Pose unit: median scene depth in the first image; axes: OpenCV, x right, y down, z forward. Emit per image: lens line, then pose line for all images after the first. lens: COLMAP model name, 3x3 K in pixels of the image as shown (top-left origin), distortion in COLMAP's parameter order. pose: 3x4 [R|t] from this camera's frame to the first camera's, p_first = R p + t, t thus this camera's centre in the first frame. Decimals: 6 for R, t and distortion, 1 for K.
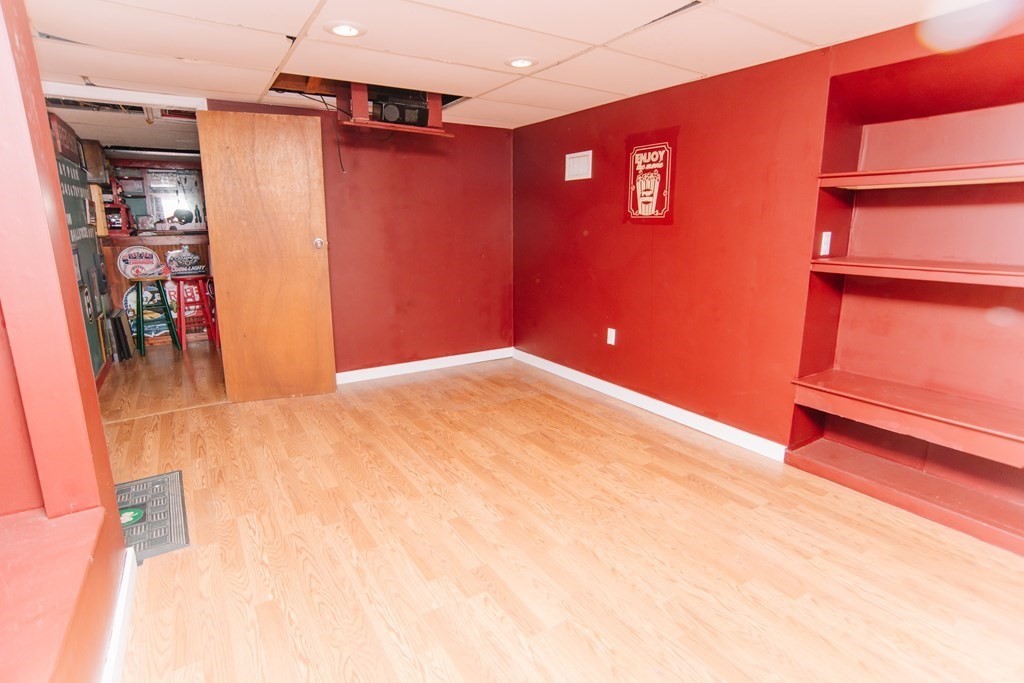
lens RADIAL K [[533.3, 0, 516.4], [0, 533.3, 330.4], [0, 0, 1]] dist [-0.083272, 0.047769]
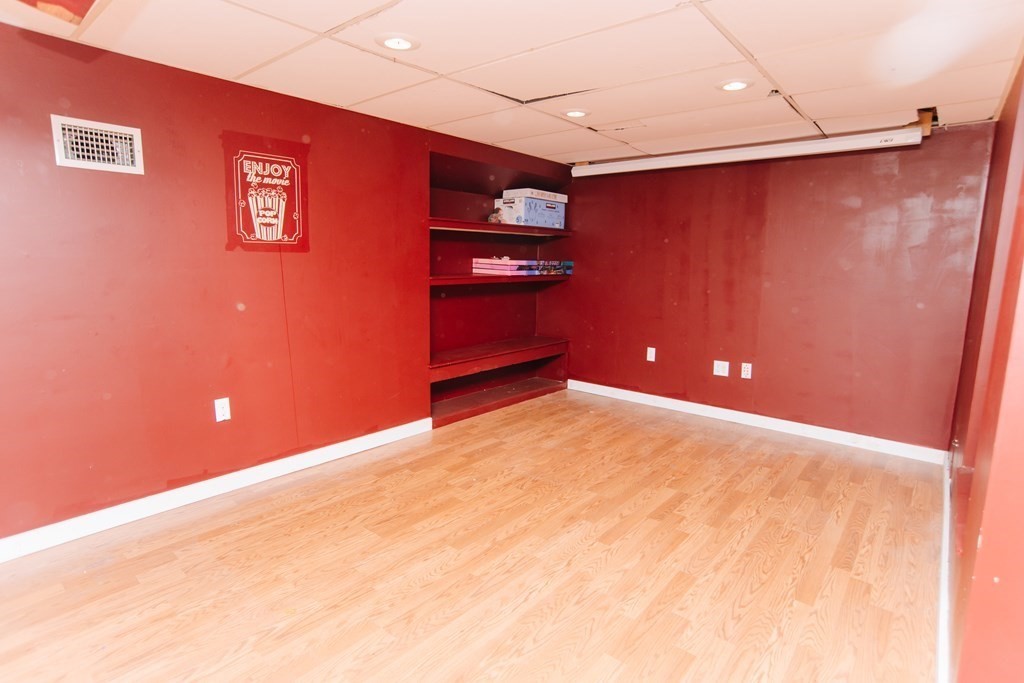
lens RADIAL K [[533.3, 0, 516.4], [0, 533.3, 330.4], [0, 0, 1]] dist [-0.083272, 0.047769]
pose [[-0.303089, -0.136584, 0.943124, -0.668822], [0.171910, 0.965603, 0.195086, -0.182881], [-0.937328, 0.221261, -0.269183, 0.927199]]
